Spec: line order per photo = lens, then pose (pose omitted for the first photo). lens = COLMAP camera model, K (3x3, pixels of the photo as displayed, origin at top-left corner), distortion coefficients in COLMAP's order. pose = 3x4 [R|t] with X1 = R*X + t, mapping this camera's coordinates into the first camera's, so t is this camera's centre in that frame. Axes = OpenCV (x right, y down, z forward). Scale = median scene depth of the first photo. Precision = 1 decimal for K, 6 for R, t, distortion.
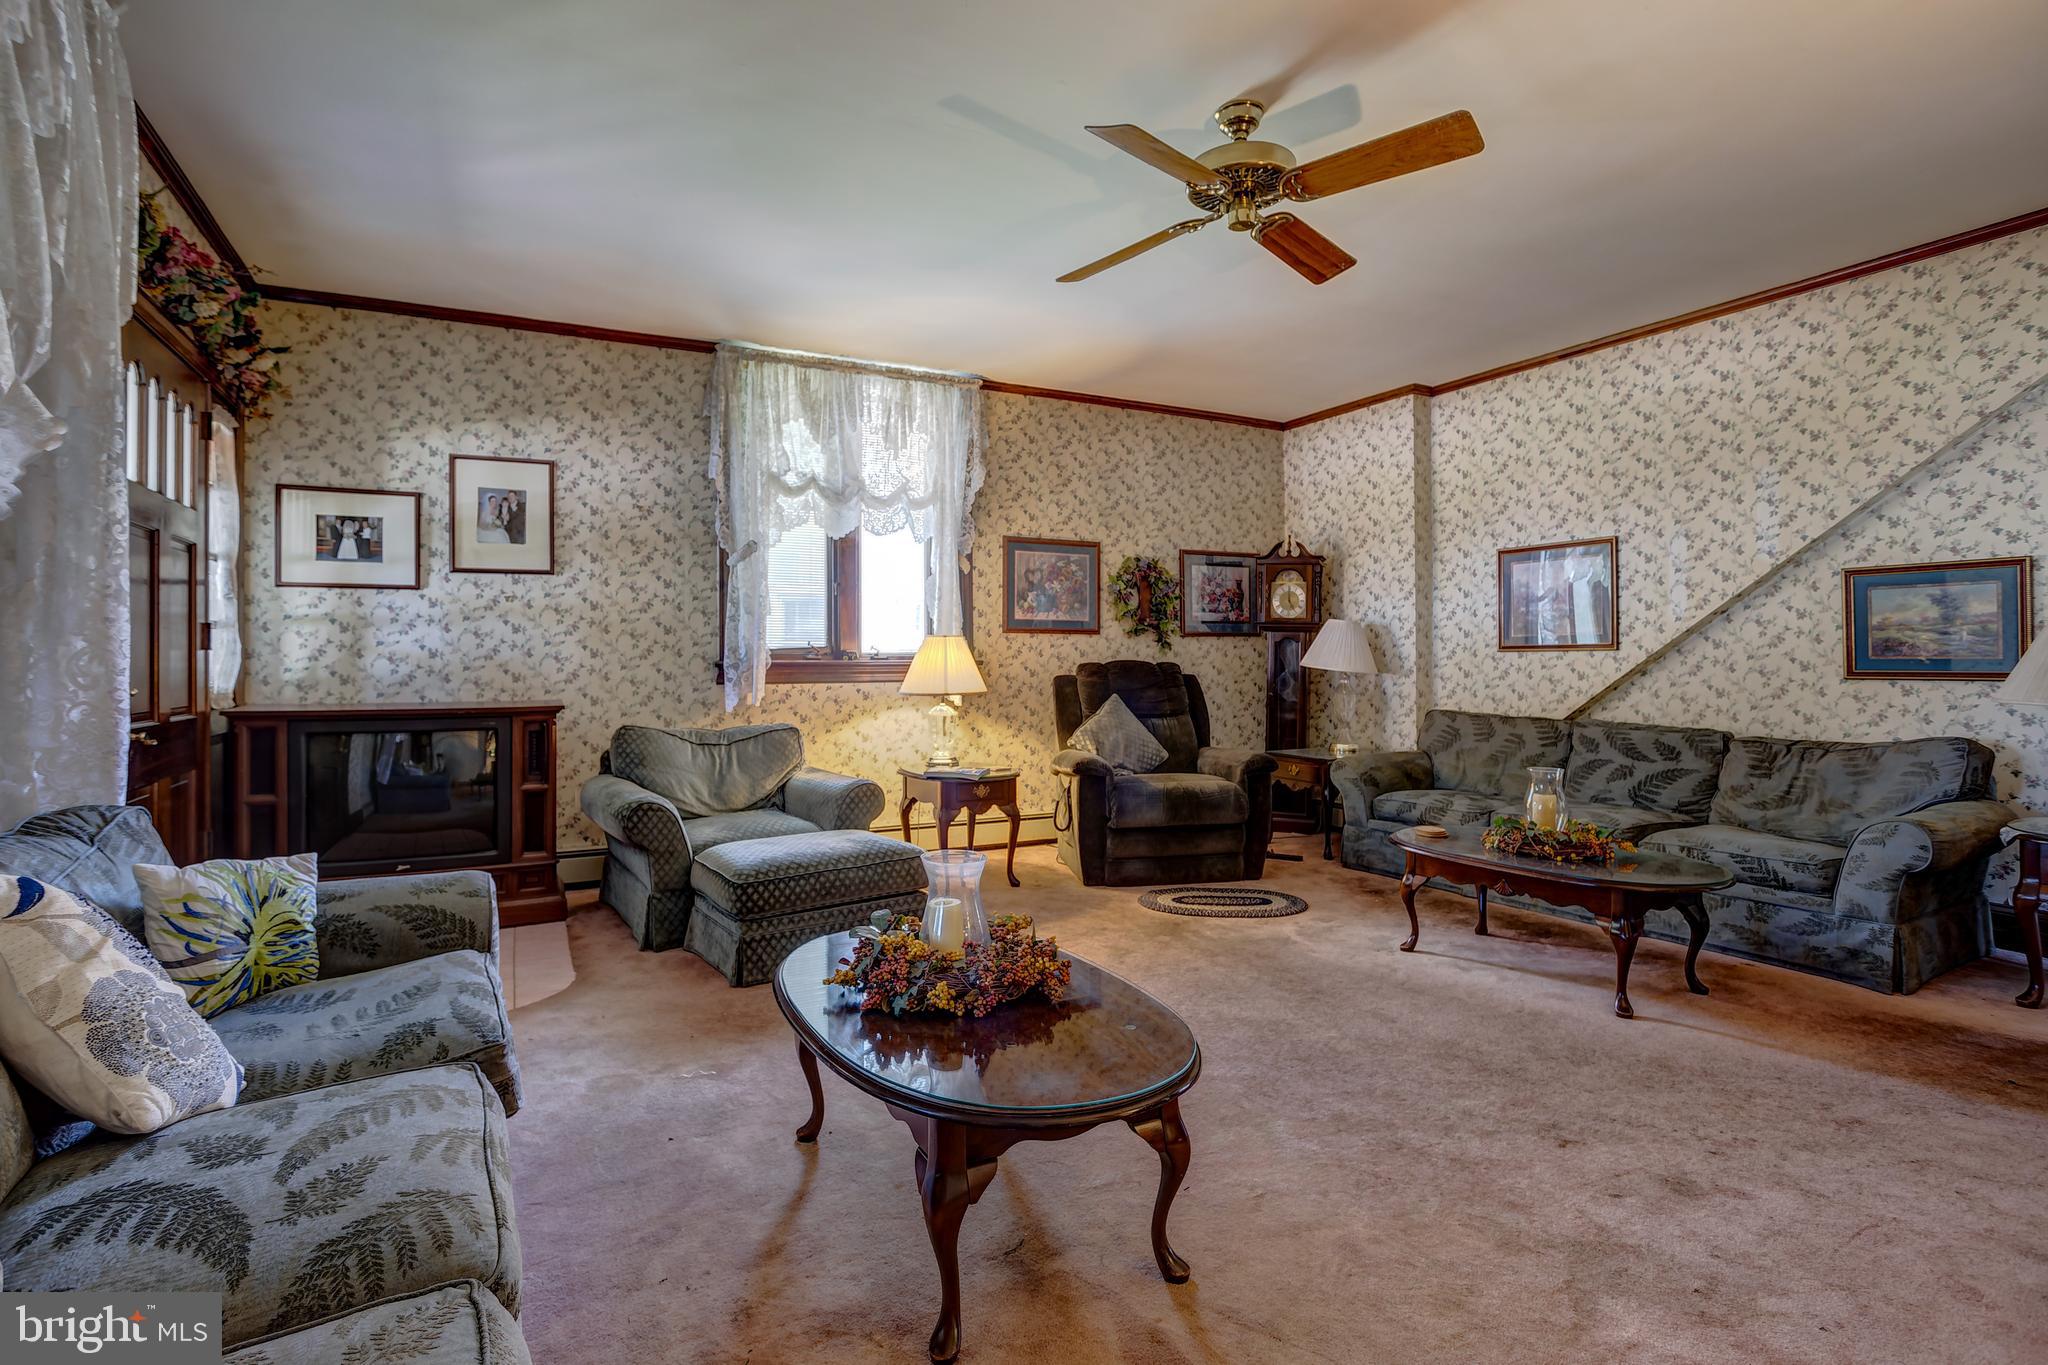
lens RADIAL K [[1019.9, 0, 1023.0], [0, 1019.9, 663.5], [0, 0, 1]] dist [-0.016431, 0.007551]
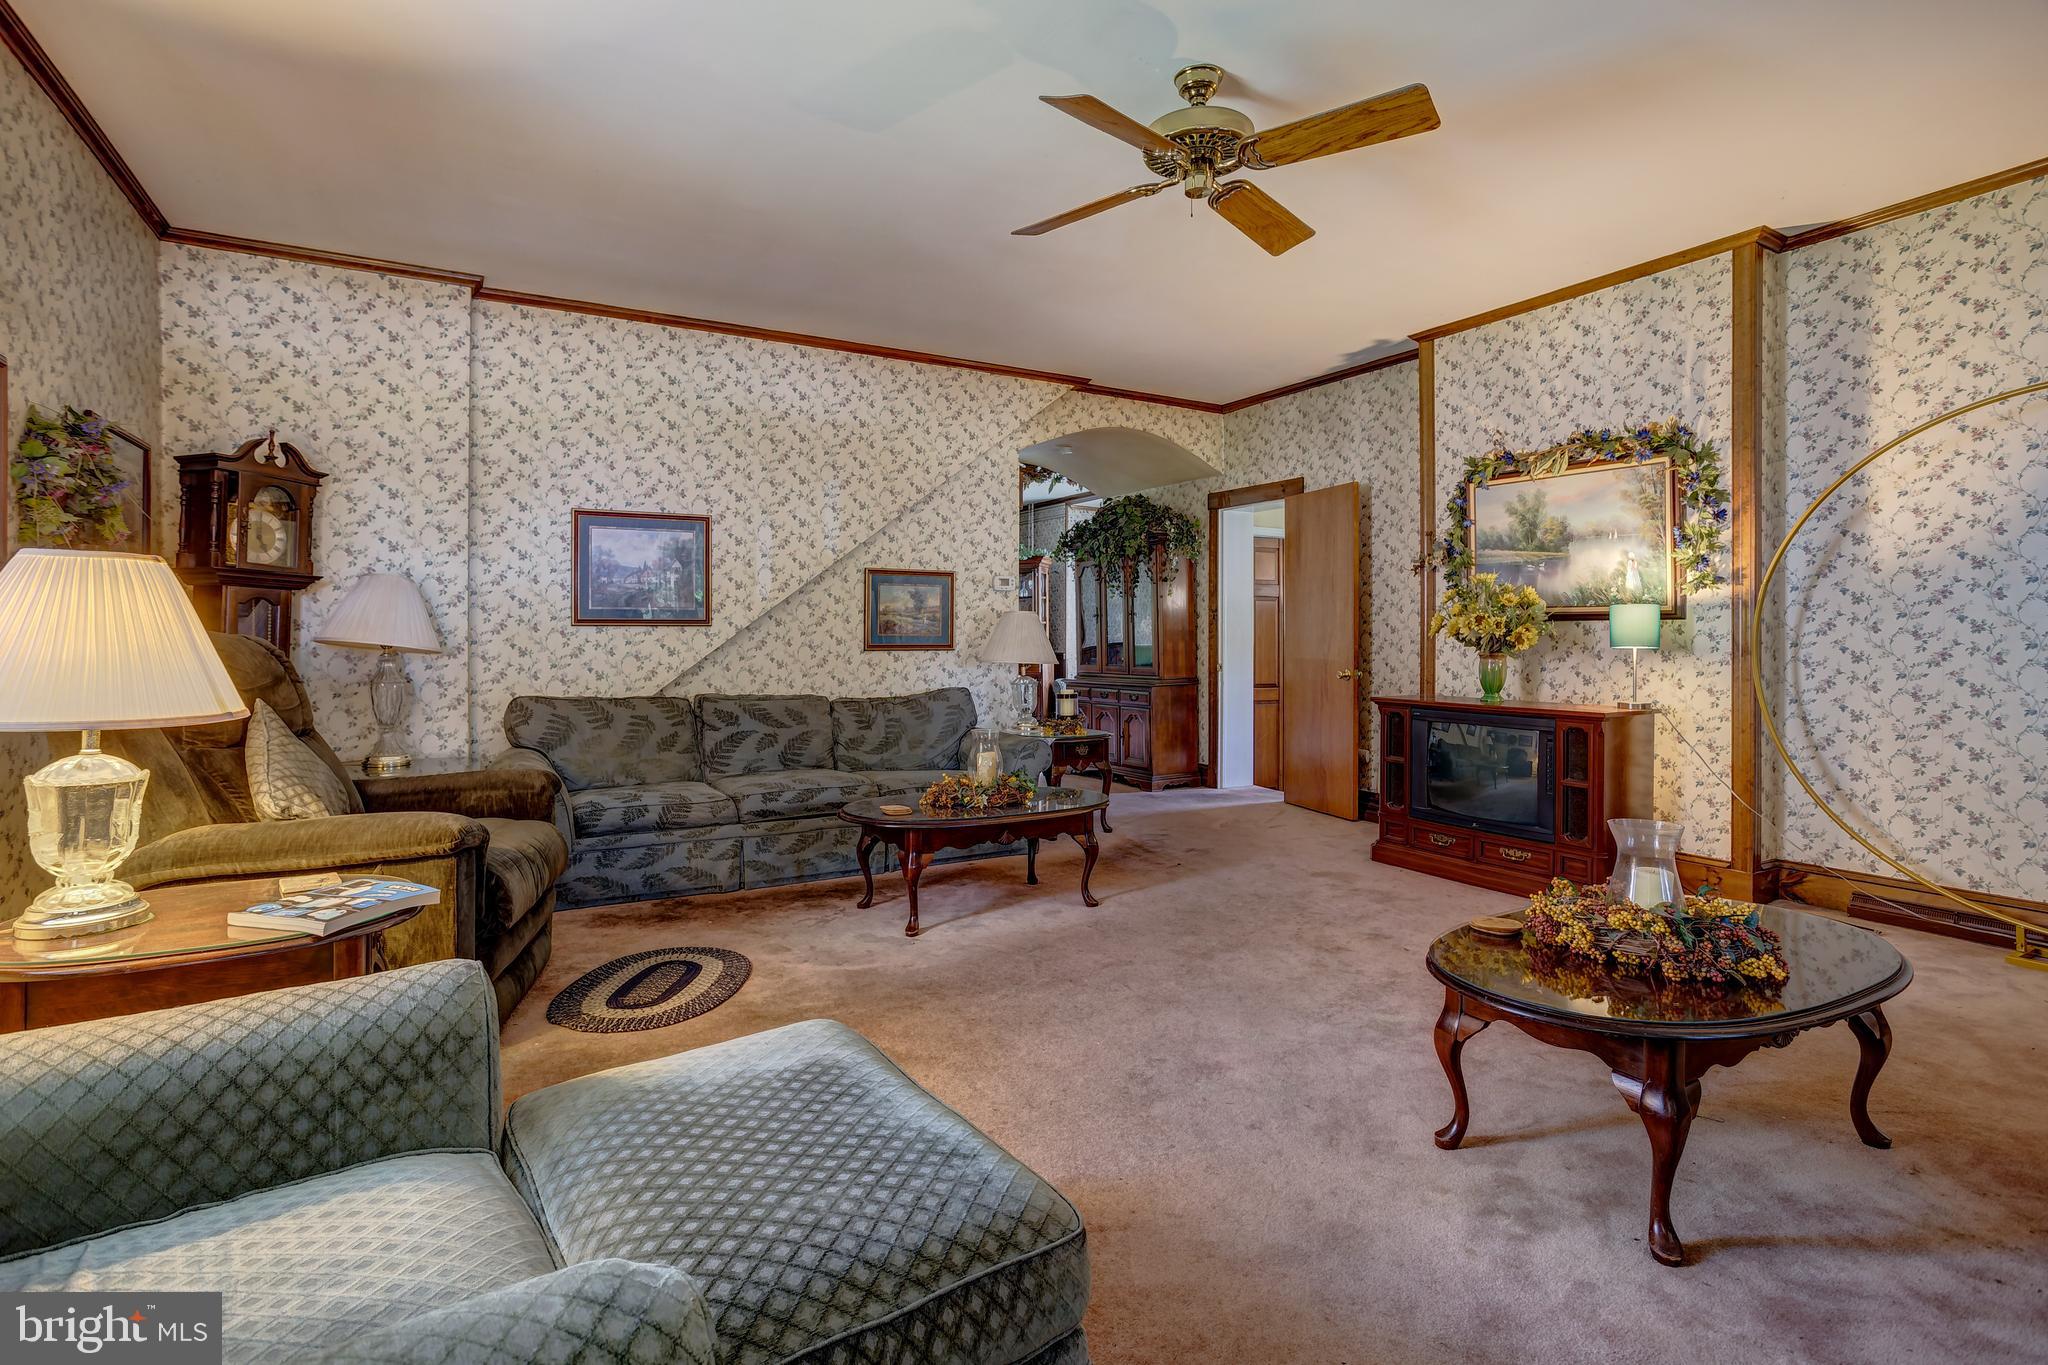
lens RADIAL K [[1019.9, 0, 1024.3], [0, 1019.9, 642.3], [0, 0, 1]] dist [-0.016431, 0.007551]
pose [[-0.034220, -0.006109, 0.999396, -0.466916], [-0.001280, 0.999981, 0.006069, -0.003381], [-0.999413, -0.001071, -0.034227, 0.719103]]
